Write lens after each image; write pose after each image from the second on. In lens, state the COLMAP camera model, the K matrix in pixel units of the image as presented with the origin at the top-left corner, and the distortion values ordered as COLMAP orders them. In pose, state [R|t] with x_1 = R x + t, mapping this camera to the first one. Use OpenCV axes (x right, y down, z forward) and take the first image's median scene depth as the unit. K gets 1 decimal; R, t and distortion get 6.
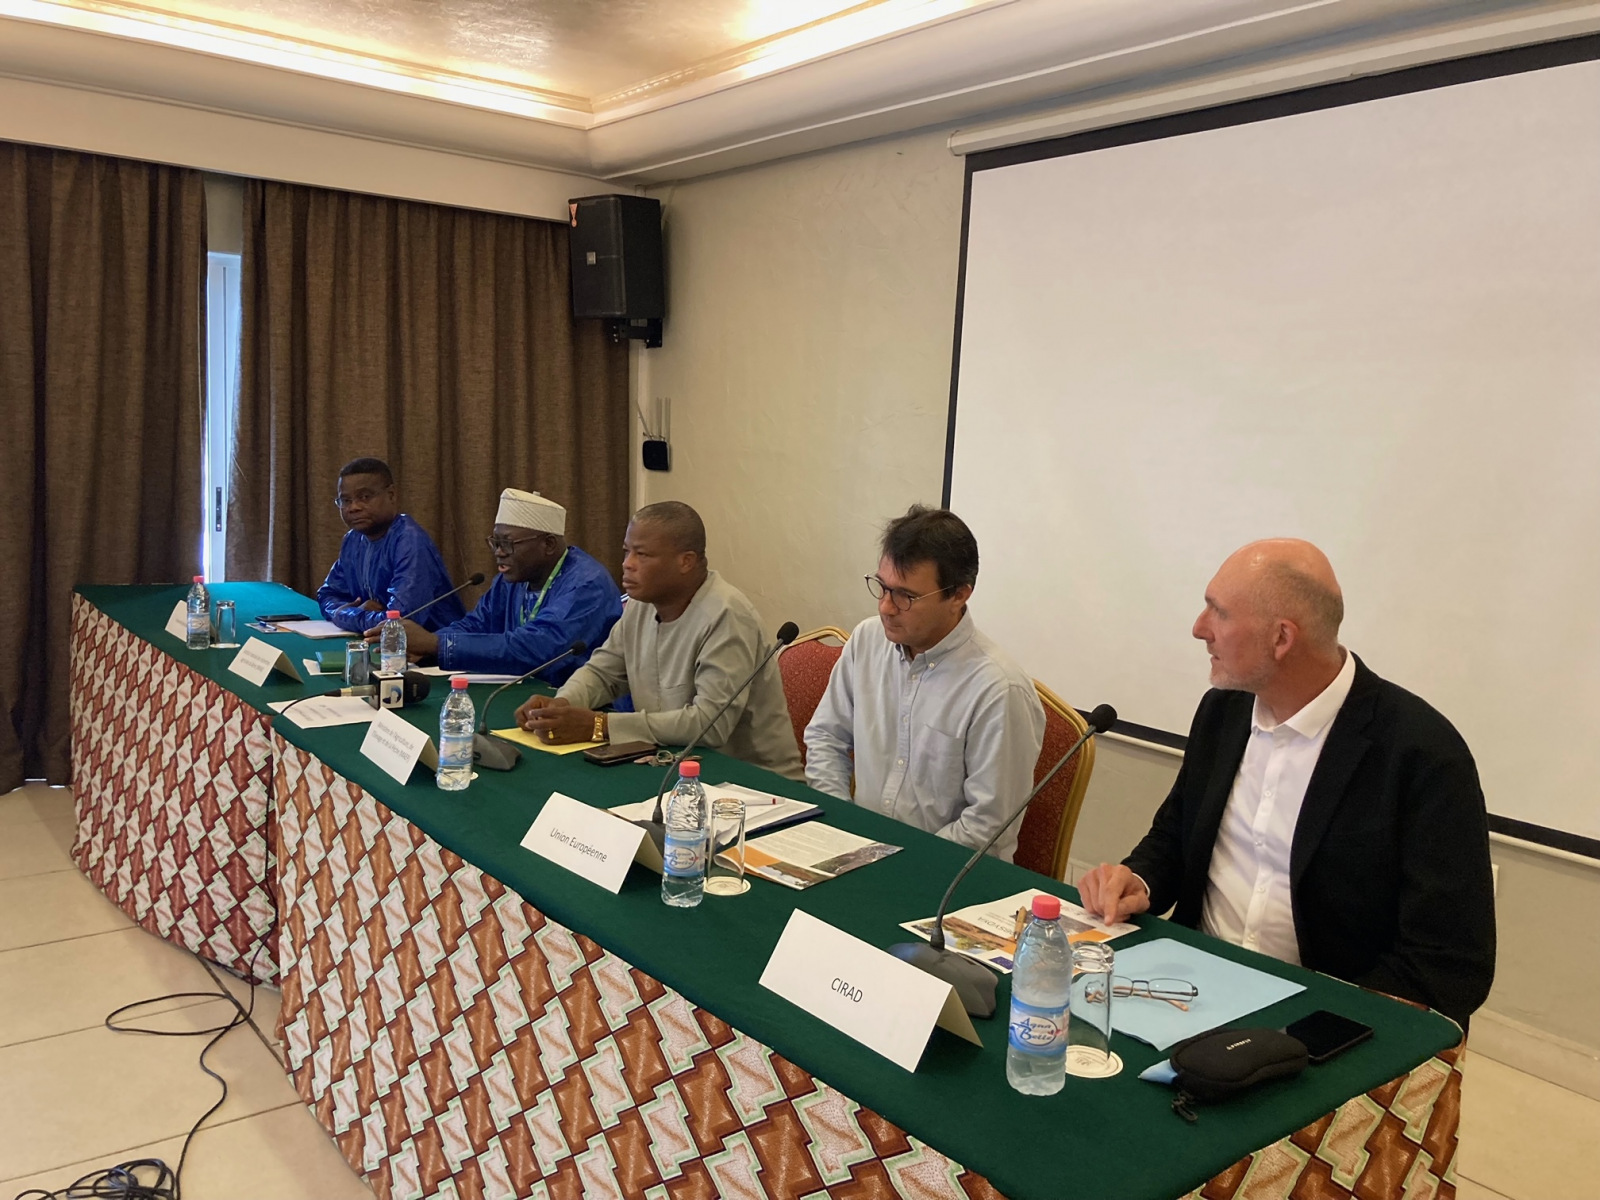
lens RADIAL K [[1308.1, 0, 787.5], [0, 1308.1, 591.2], [0, 0, 1]] dist [-0.002648, 0.003923]
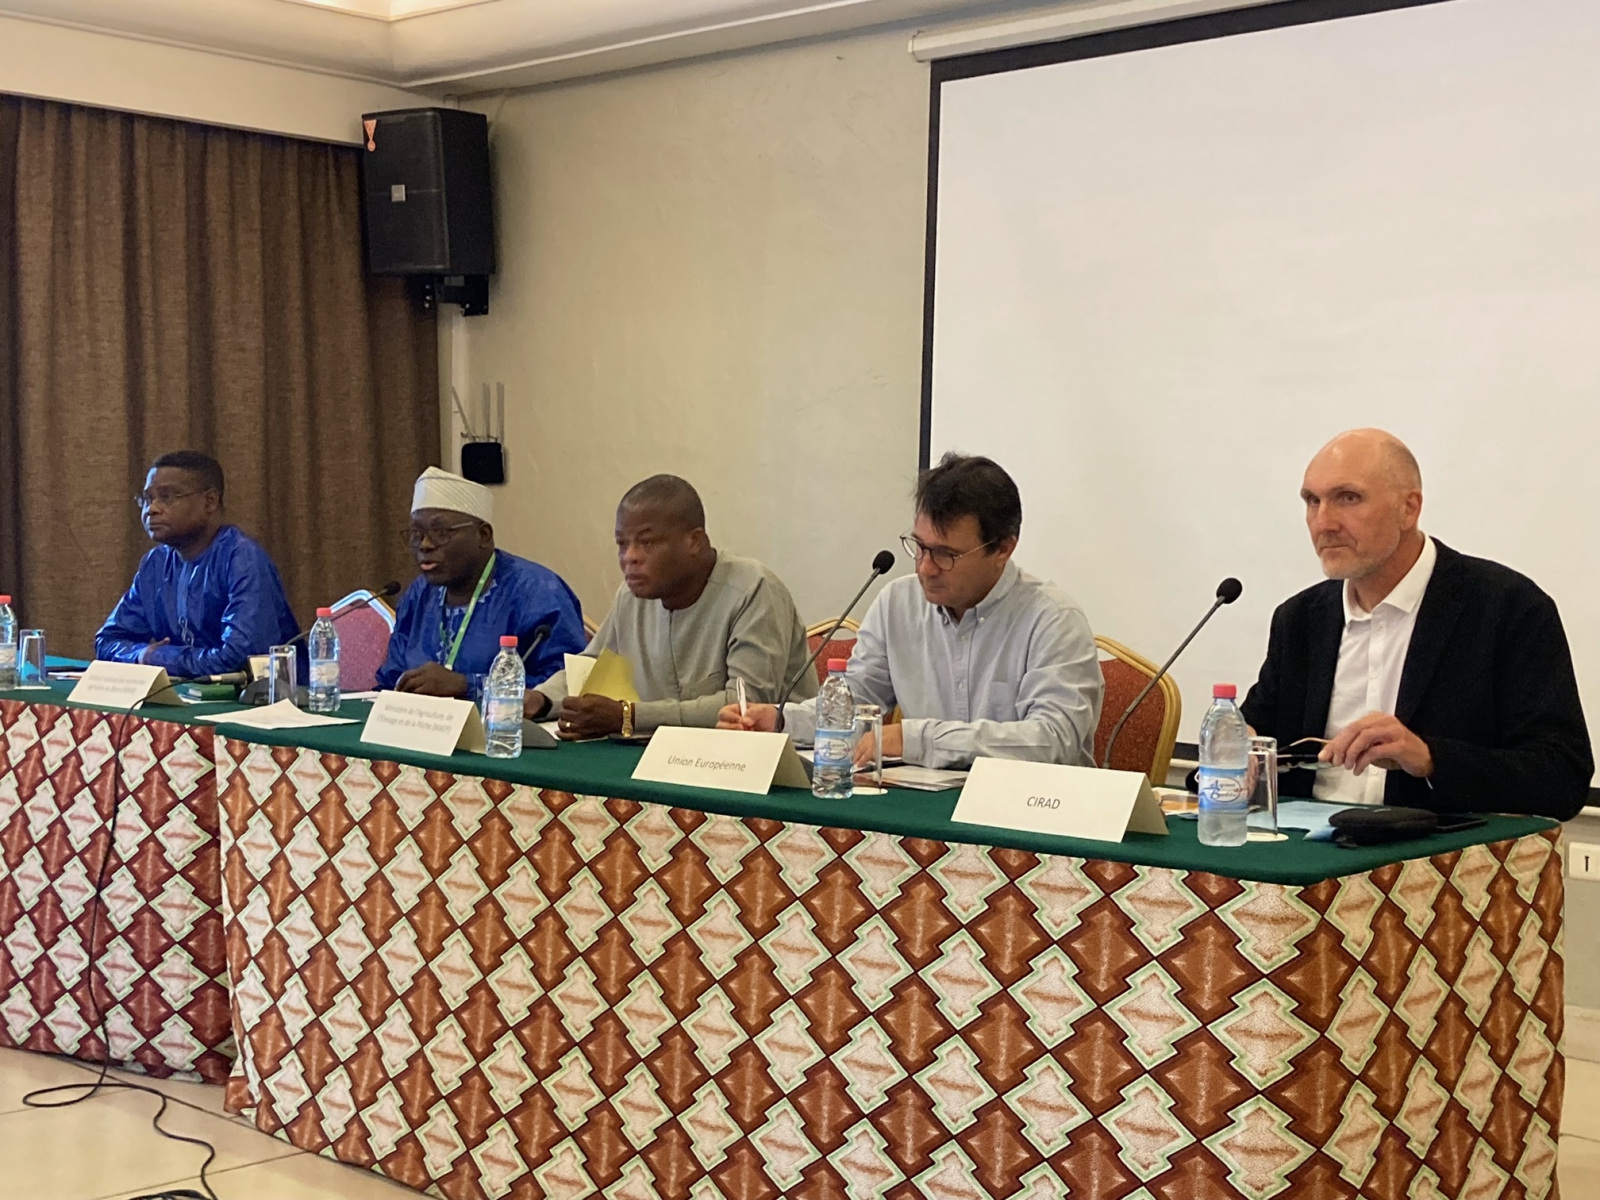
lens RADIAL K [[2262.8, 0, 800.0], [0, 2262.8, 600.0], [0, 0, 1]] dist [0.168874, -0.495978]
pose [[0.985867, -0.040044, 0.162674, -0.151889], [0.052807, 0.995791, -0.074909, 0.085247], [-0.158989, 0.082440, 0.983832, -0.293835]]
